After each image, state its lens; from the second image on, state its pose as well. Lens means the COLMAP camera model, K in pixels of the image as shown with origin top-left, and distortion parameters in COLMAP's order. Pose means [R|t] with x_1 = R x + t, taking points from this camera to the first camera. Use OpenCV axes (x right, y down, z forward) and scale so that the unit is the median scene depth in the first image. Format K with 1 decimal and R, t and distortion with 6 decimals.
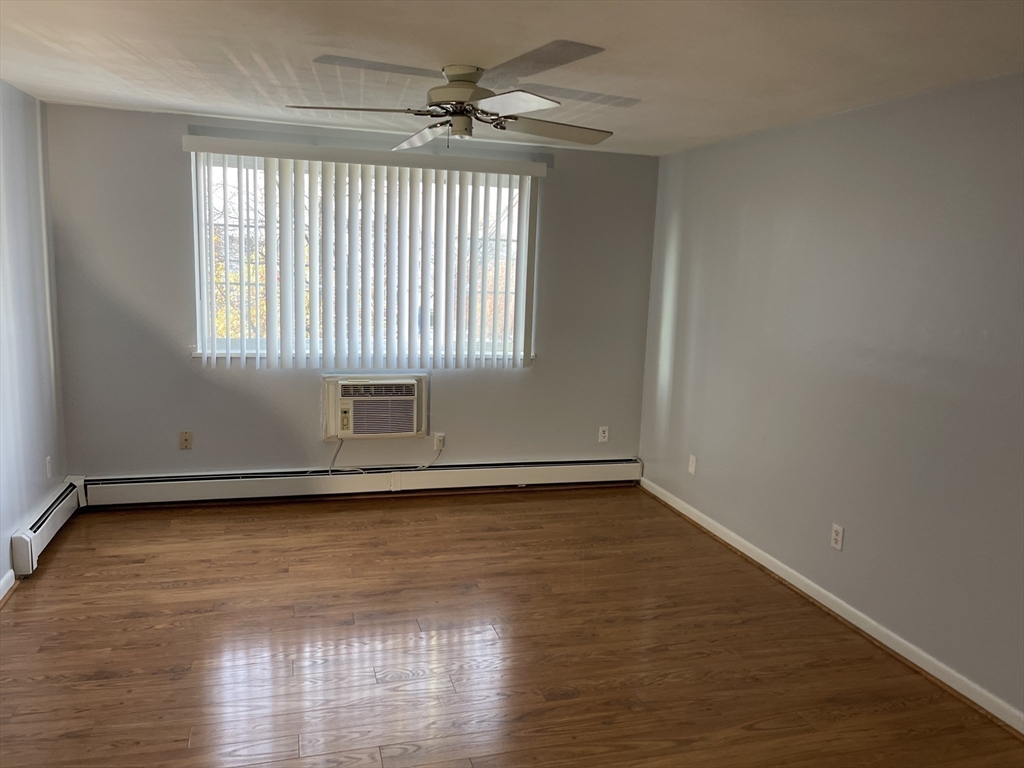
lens RADIAL K [[778.3, 0, 508.2], [0, 778.3, 388.9], [0, 0, 1]] dist [0.042644, -0.067506]
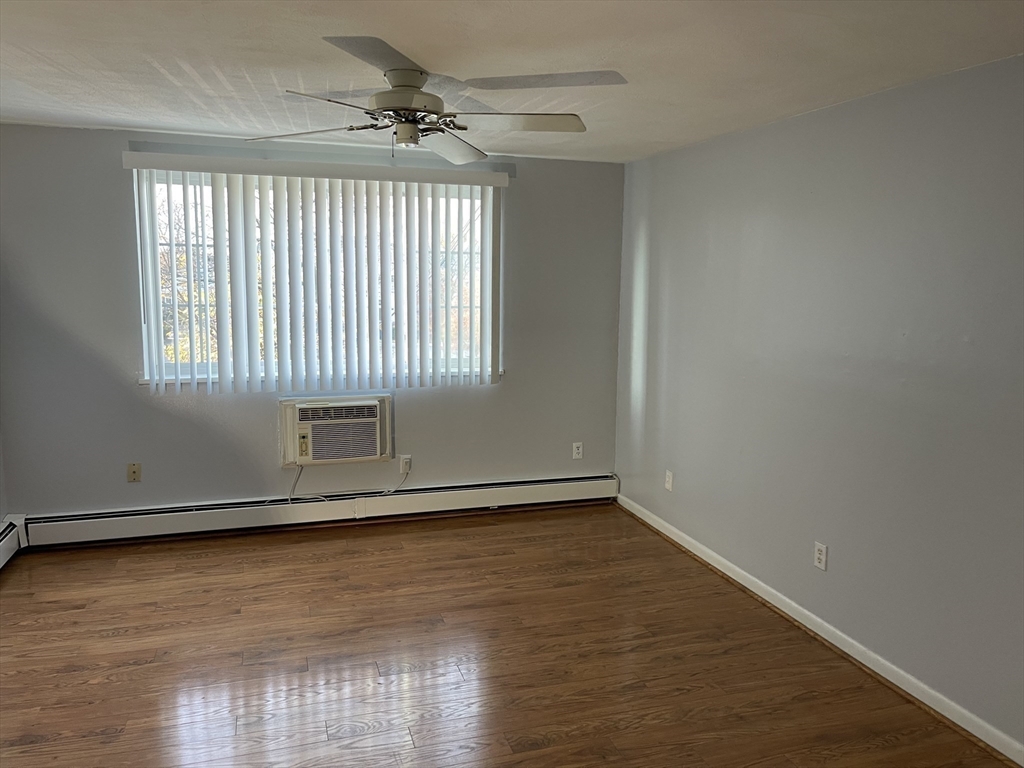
lens RADIAL K [[778.3, 0, 513.4], [0, 778.3, 375.5], [0, 0, 1]] dist [0.042644, -0.067506]
pose [[0.999180, -0.028977, 0.028263, 0.022921], [0.029846, 0.999079, -0.030836, -0.008946], [-0.027344, 0.031655, 0.999125, 0.045337]]
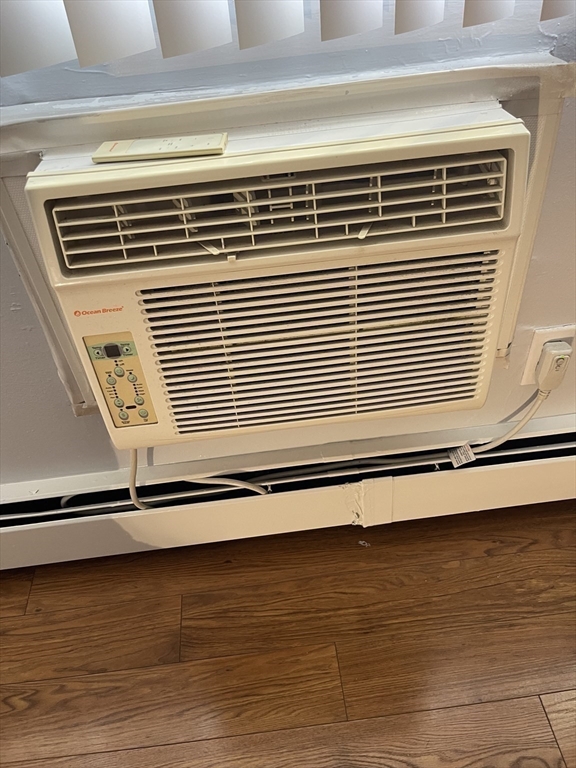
lens RADIAL K [[583.7, 0, 285.9], [0, 583.7, 381.3], [0, 0, 1]] dist [0.042644, -0.067506]
pose [[0.984050, 0.018767, -0.176898, -0.157690], [0.070625, 0.871475, 0.485329, -0.028560], [0.163270, -0.490081, 0.856249, 0.958374]]
